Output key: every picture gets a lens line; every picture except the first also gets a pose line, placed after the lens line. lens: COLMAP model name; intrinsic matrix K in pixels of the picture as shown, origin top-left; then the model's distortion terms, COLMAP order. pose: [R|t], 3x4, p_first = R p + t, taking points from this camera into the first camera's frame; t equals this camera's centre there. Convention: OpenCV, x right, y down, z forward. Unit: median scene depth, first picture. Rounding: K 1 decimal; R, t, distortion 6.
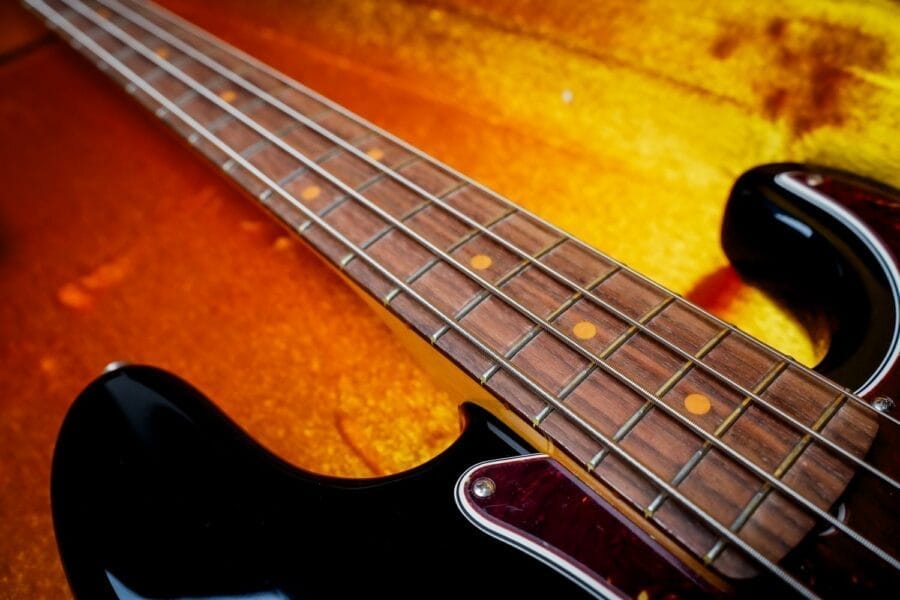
lens RADIAL K [[728.5, 0, 450.4], [0, 728.5, 285.5], [0, 0, 1]] dist [-0.104527, 0.075053]
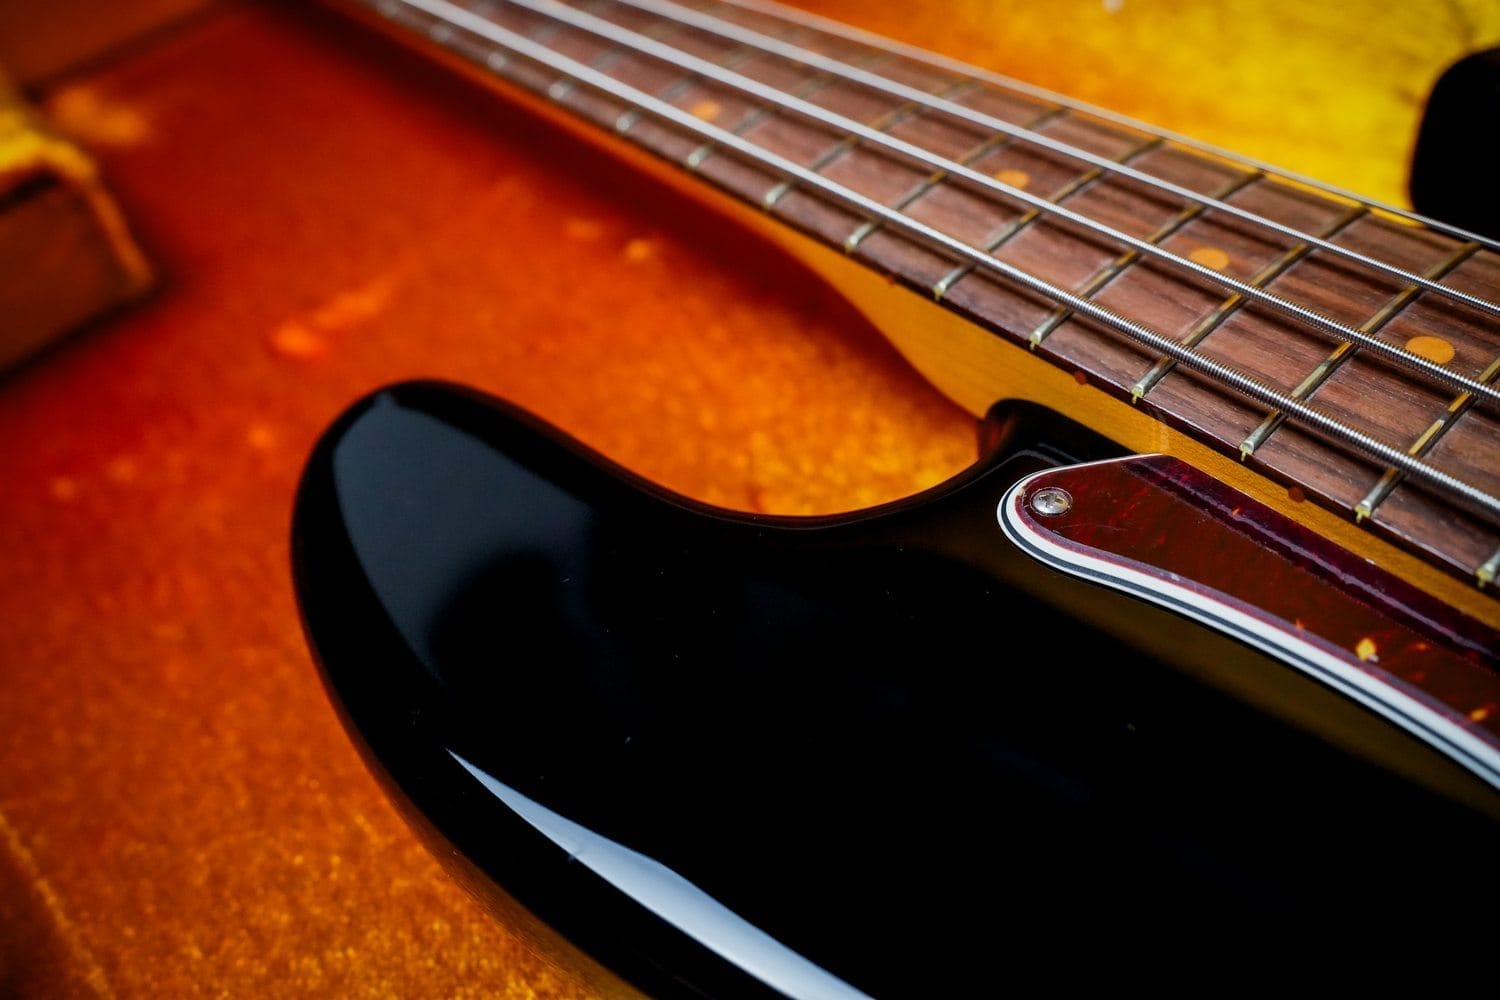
lens RADIAL K [[1214.2, 0, 750.7], [0, 1214.2, 475.8], [0, 0, 1]] dist [-0.104527, 0.075053]
pose [[0.996315, -0.013146, -0.084760, -0.087136], [0.011587, 0.999755, -0.018856, 0.221097], [0.084988, 0.017804, 0.996223, 0.029937]]
